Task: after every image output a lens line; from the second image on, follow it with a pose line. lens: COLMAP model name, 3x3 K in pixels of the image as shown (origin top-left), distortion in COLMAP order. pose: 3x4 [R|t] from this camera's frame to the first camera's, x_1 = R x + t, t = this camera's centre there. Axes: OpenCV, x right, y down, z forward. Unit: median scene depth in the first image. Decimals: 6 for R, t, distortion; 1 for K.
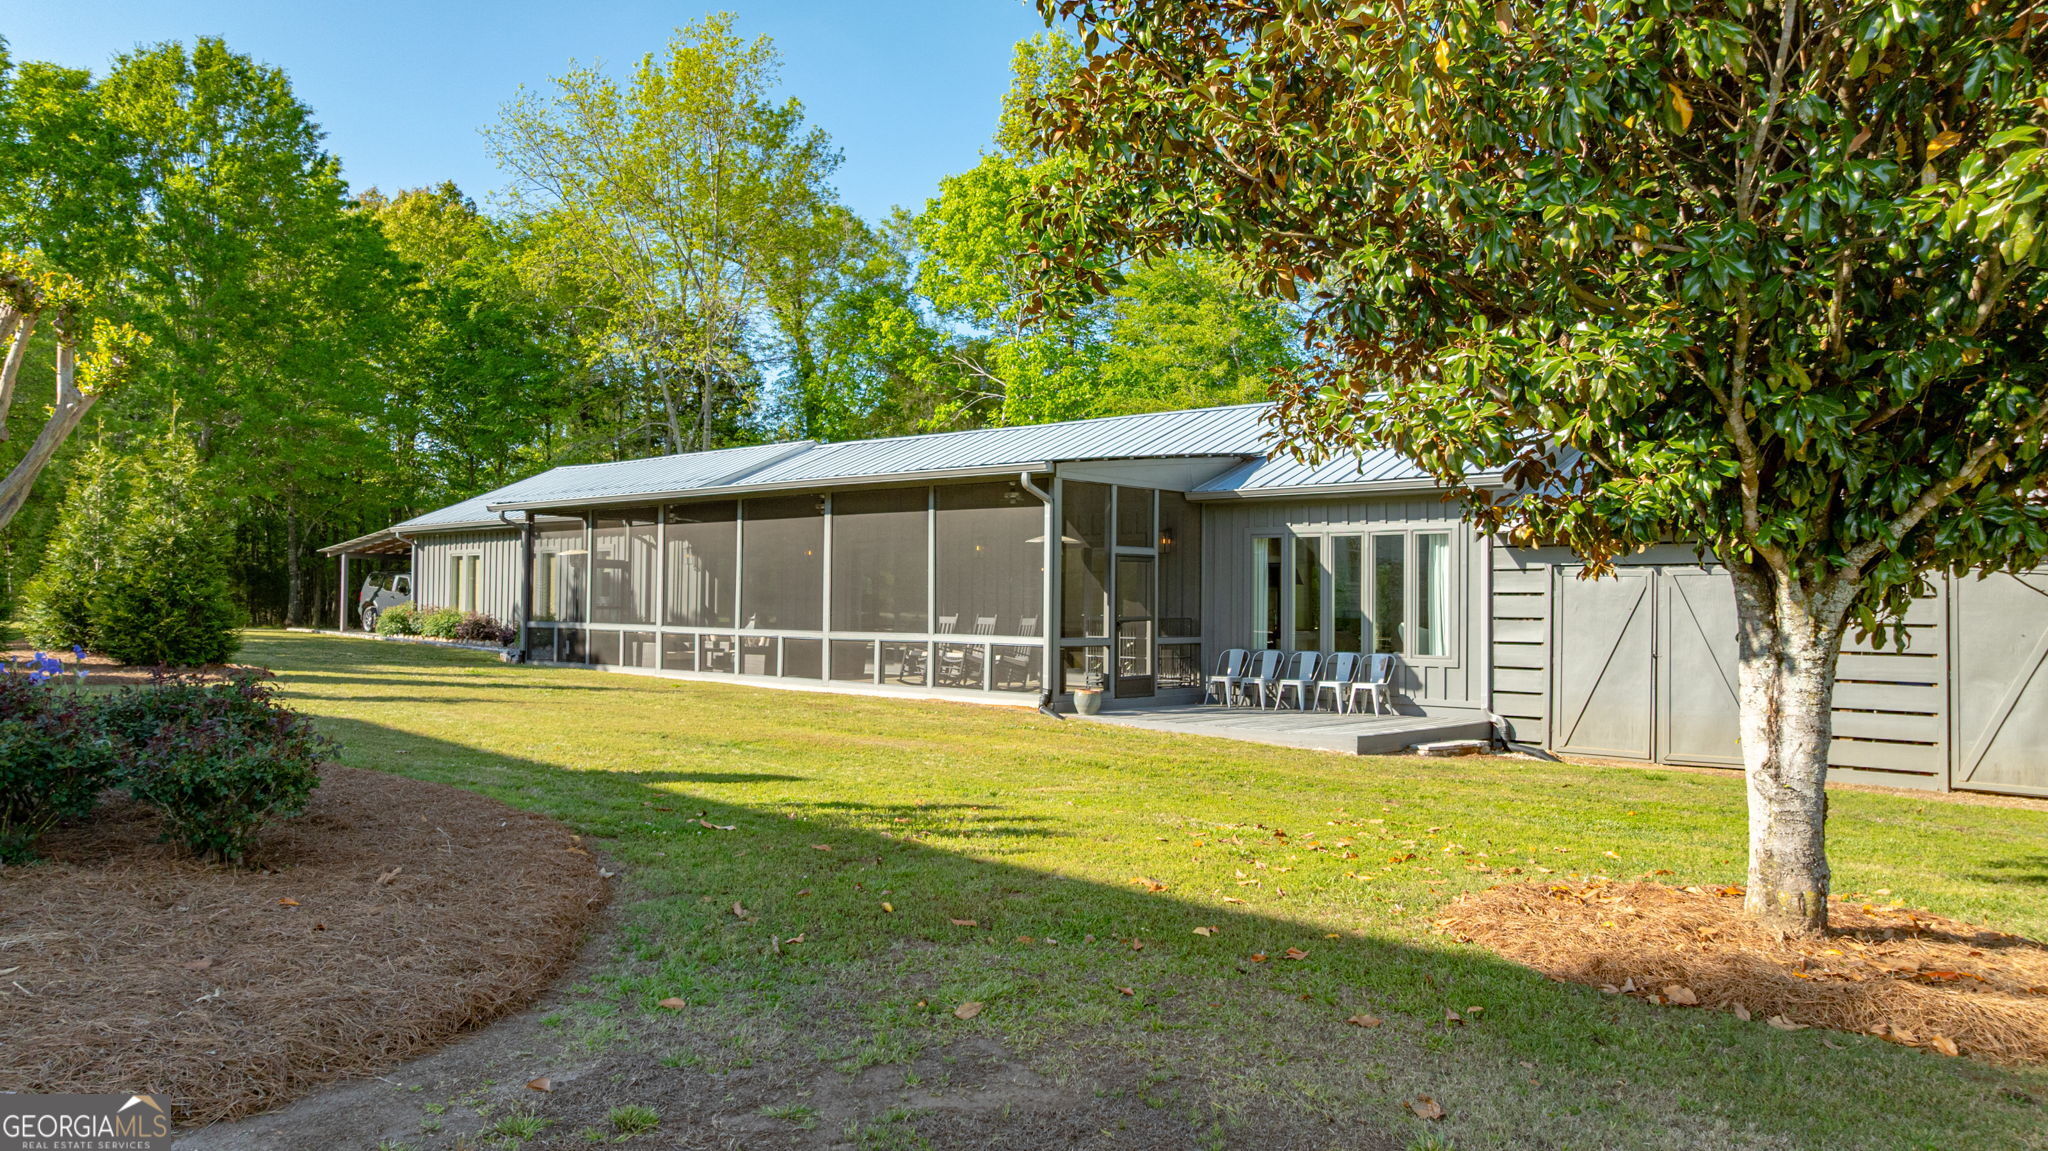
lens RADIAL K [[1435.1, 0, 1027.6], [0, 1435.1, 565.9], [0, 0, 1]] dist [-0.027276, 0.000277]
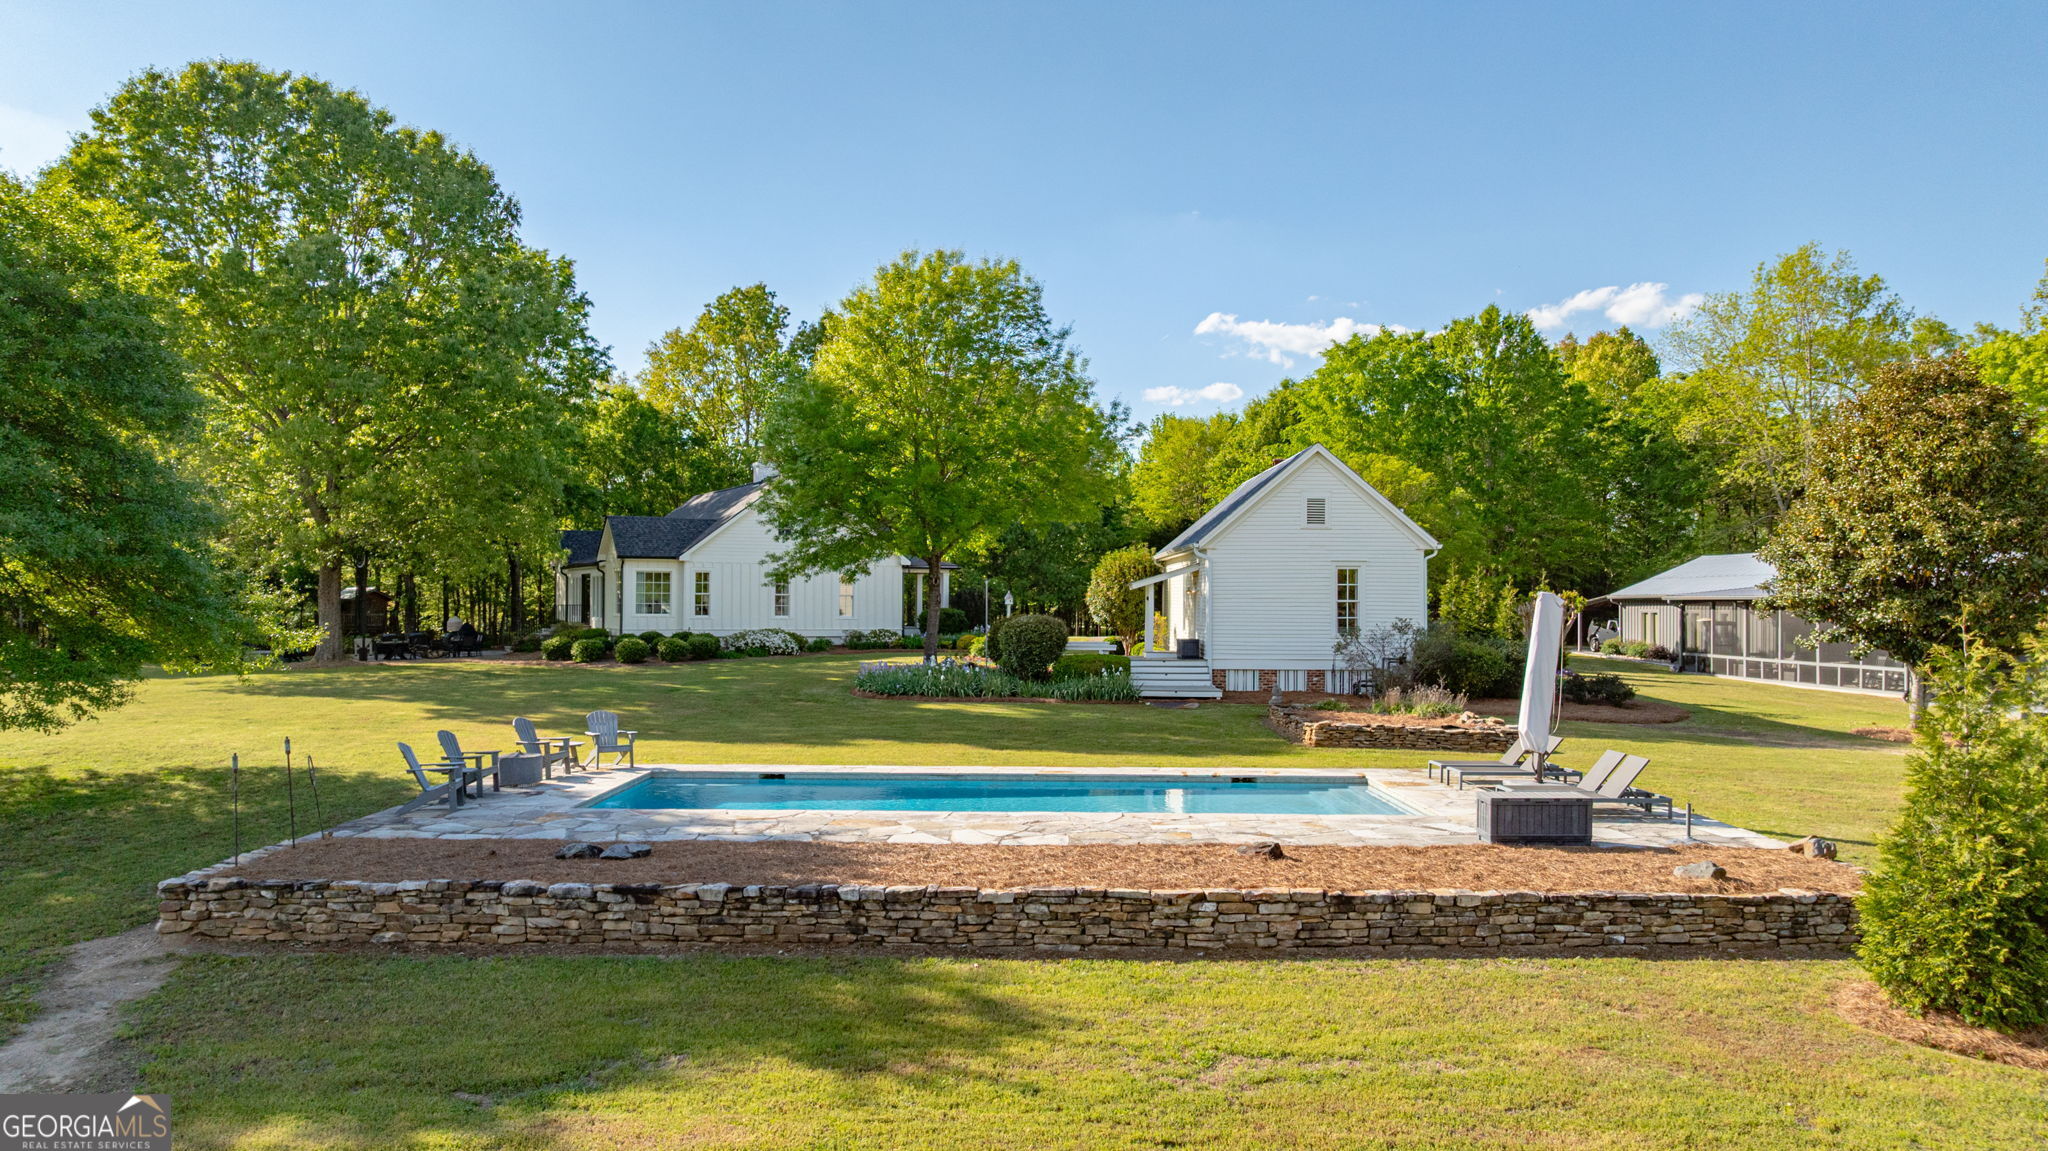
lens RADIAL K [[1435.1, 0, 1023.3], [0, 1435.1, 569.6], [0, 0, 1]] dist [-0.027276, 0.000277]
pose [[0.712610, -0.016208, -0.701373, 0.440299], [0.015762, 0.999851, -0.007090, -0.084842], [0.701383, -0.006003, 0.712759, -1.194529]]
